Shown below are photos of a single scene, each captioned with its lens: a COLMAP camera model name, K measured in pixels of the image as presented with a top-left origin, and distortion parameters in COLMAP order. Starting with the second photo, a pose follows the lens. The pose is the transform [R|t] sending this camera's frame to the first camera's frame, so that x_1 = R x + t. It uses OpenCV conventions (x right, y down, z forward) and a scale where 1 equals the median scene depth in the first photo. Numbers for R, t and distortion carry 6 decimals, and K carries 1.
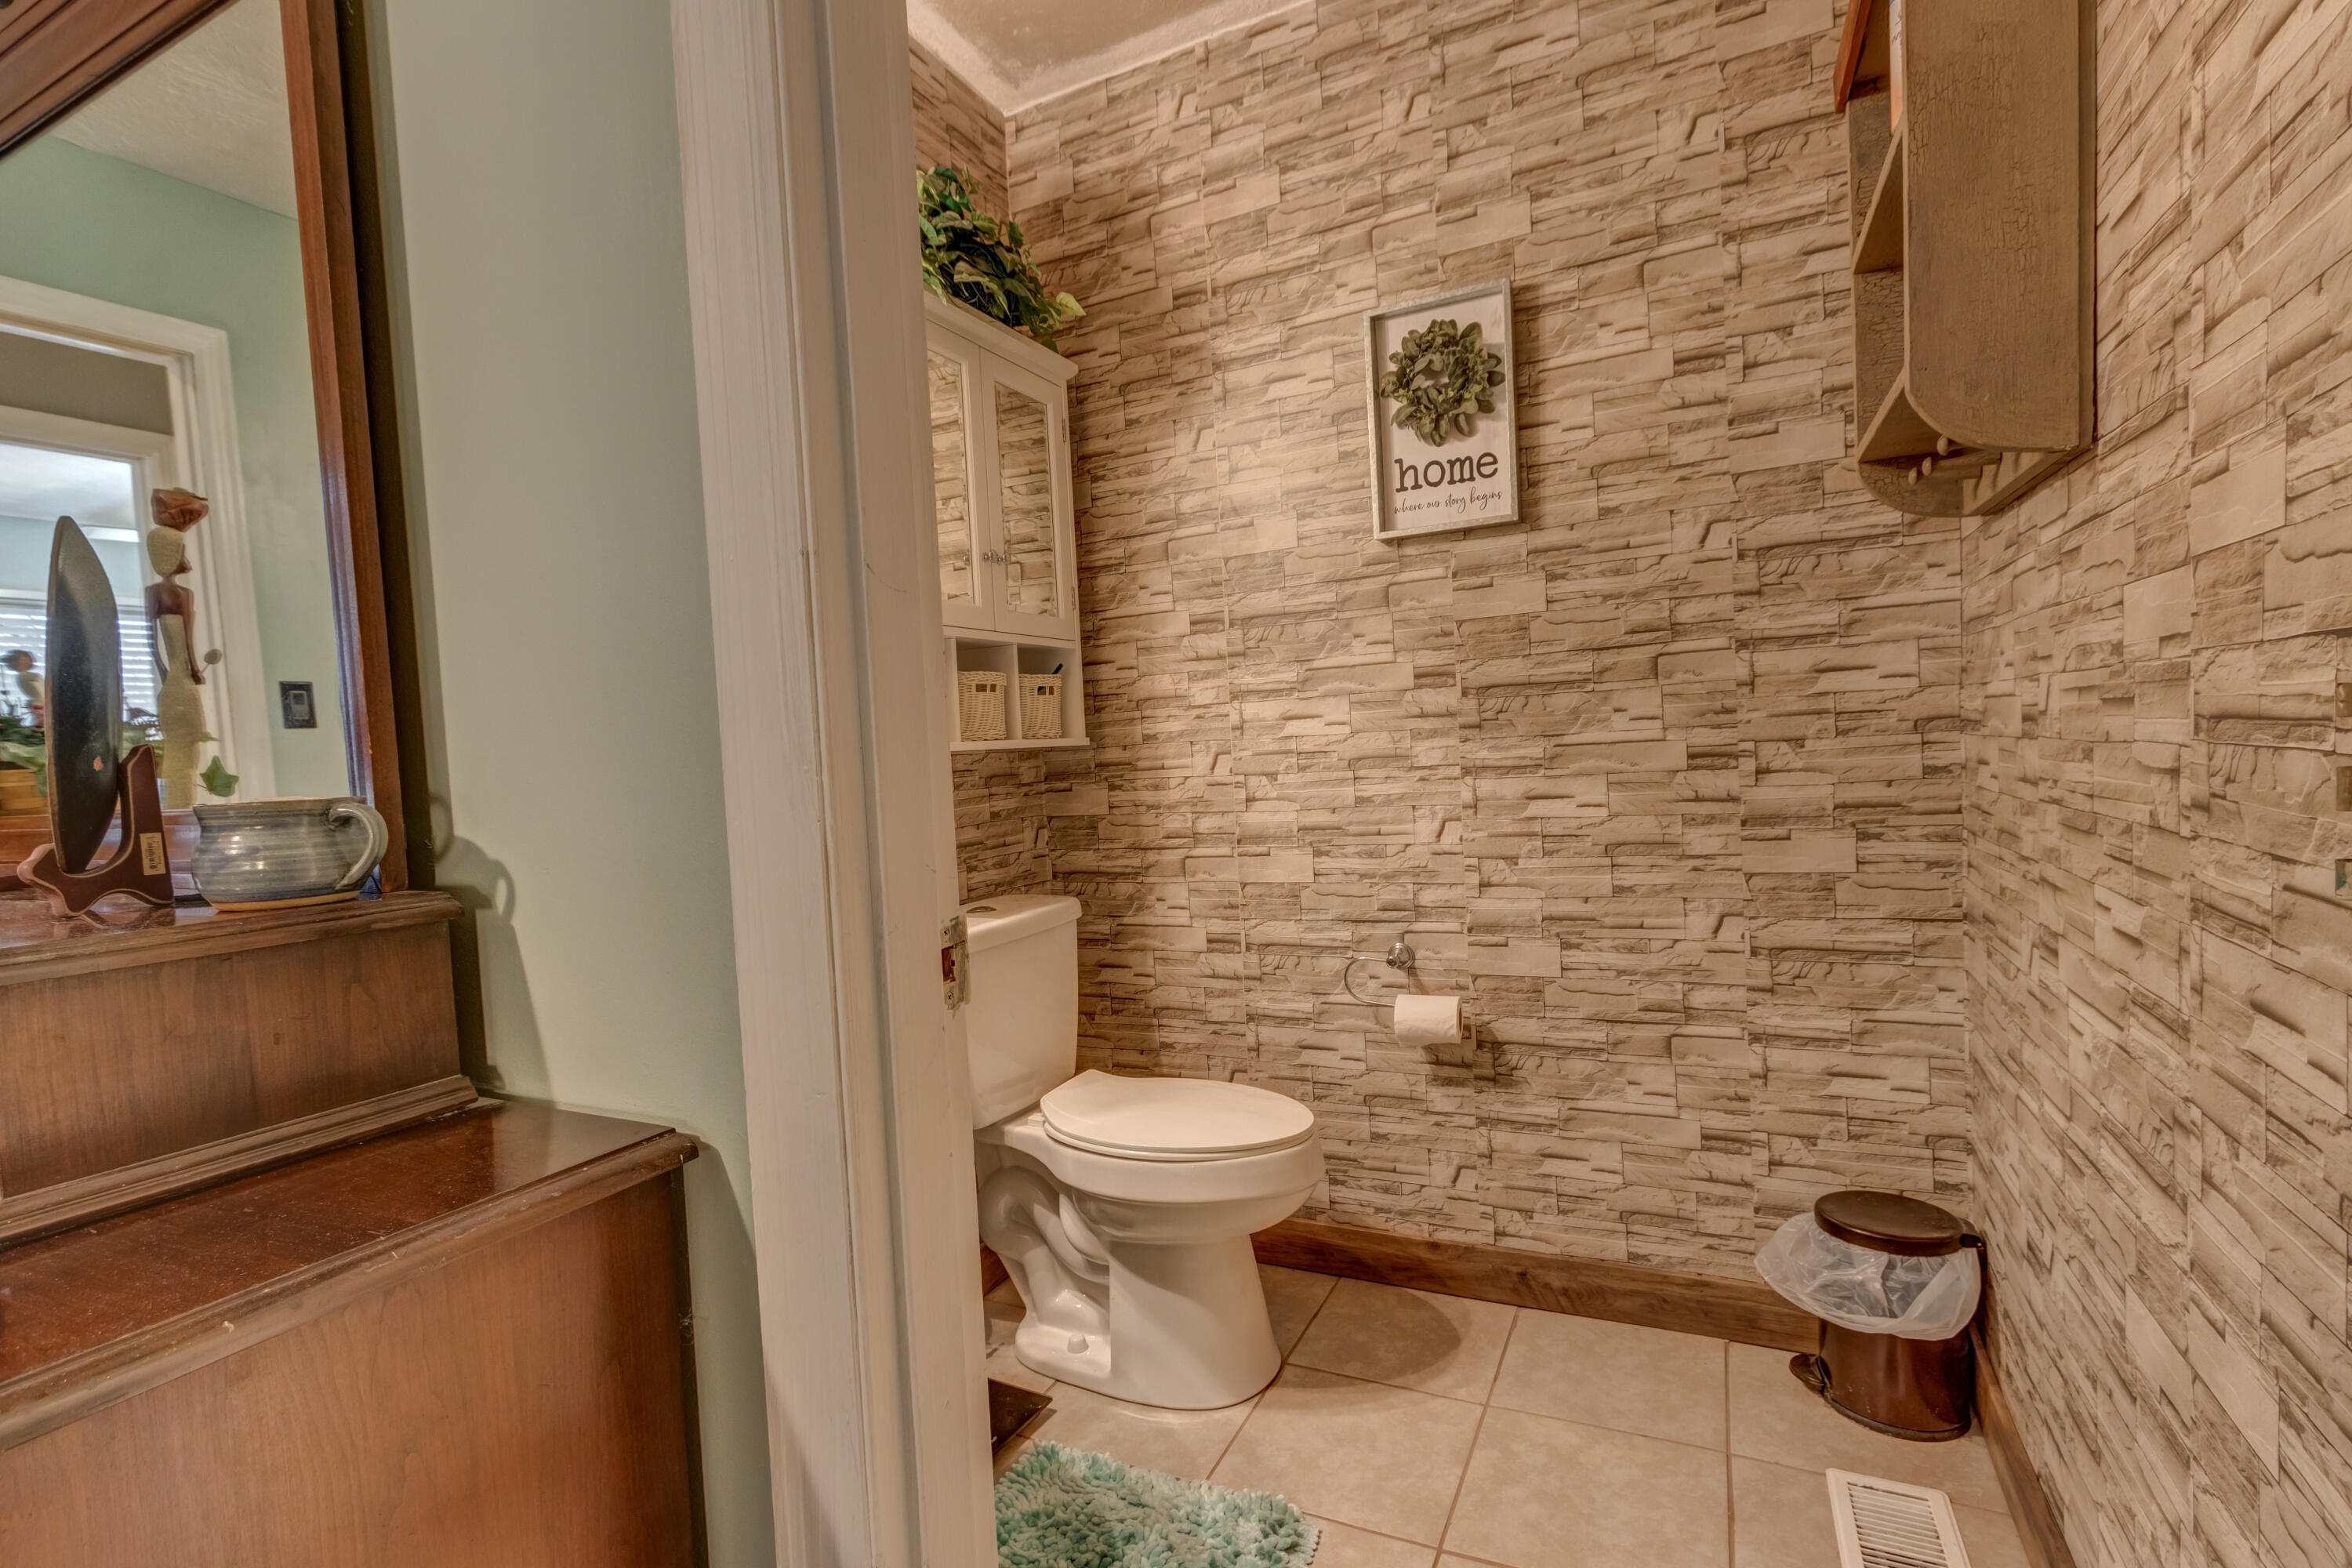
lens RADIAL K [[1063.3, 0, 1183.5], [0, 1063.3, 785.8], [0, 0, 1]] dist [0.007420, -0.002574]
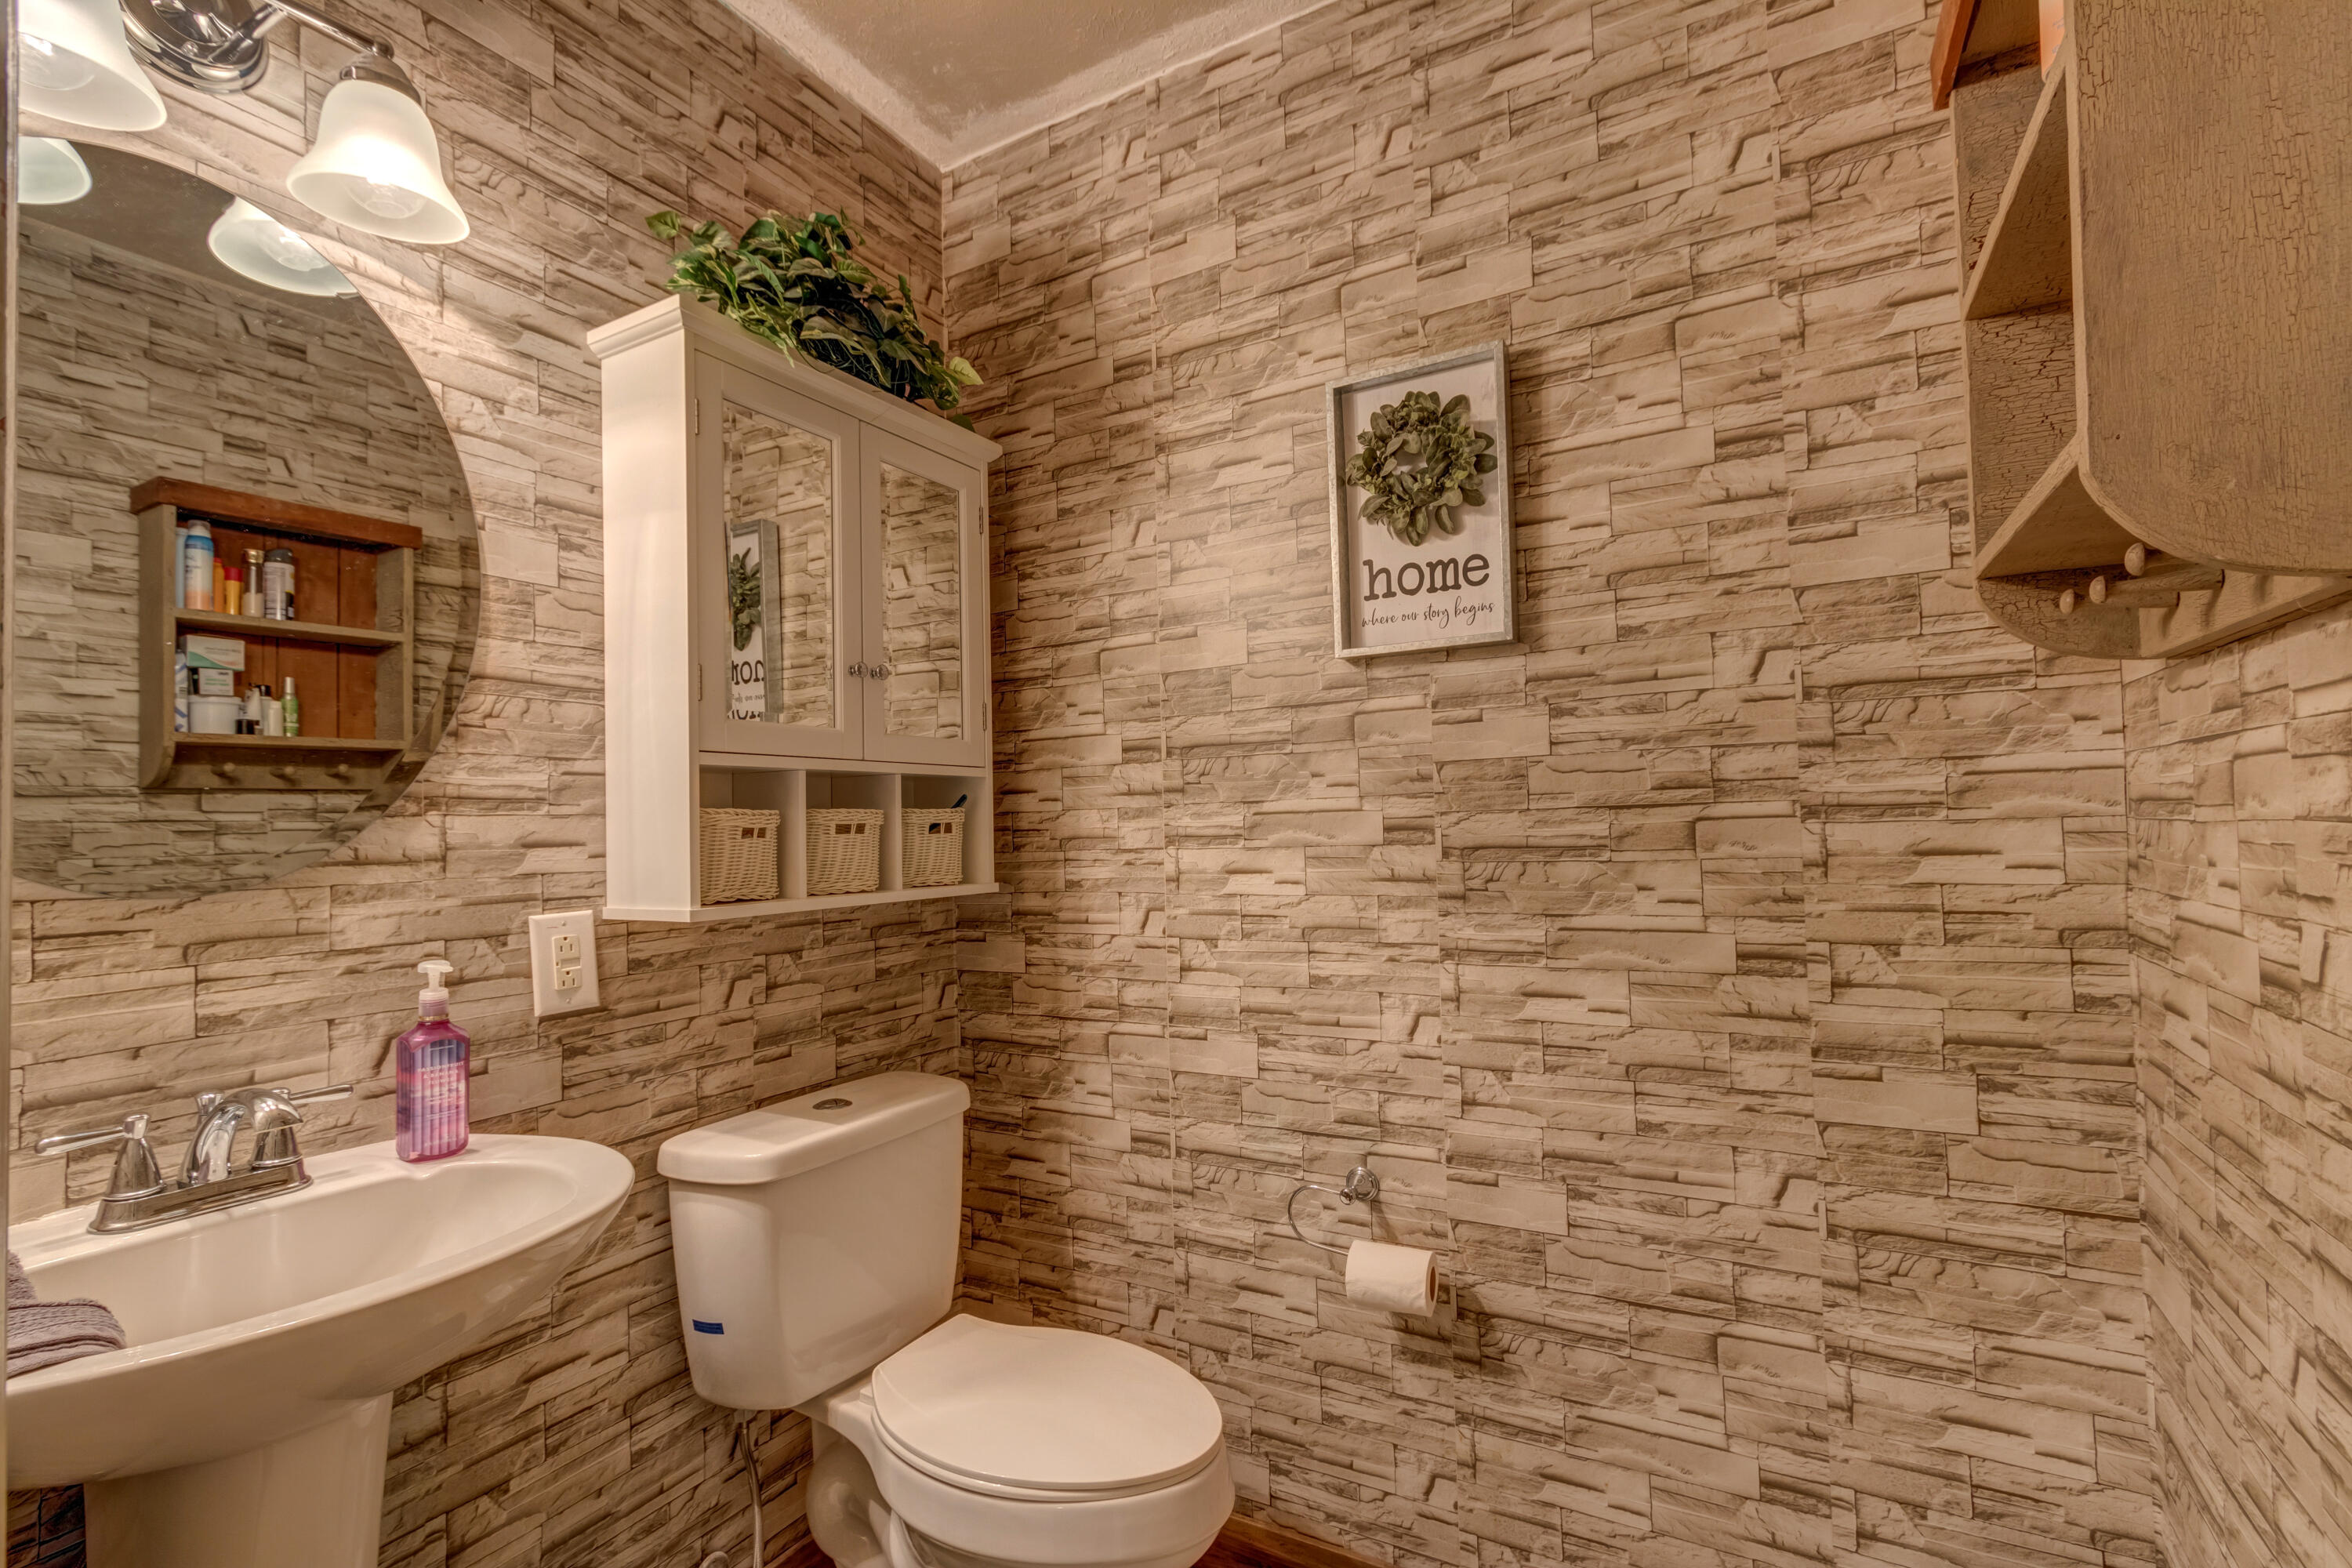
lens RADIAL K [[1063.3, 0, 1169.9], [0, 1063.3, 794.2], [0, 0, 1]] dist [0.007420, -0.002574]
pose [[0.997658, 0.029008, -0.061937, 0.111578], [-0.033429, 0.996874, -0.071581, -0.070044], [0.059667, 0.073484, 0.995510, 0.208268]]
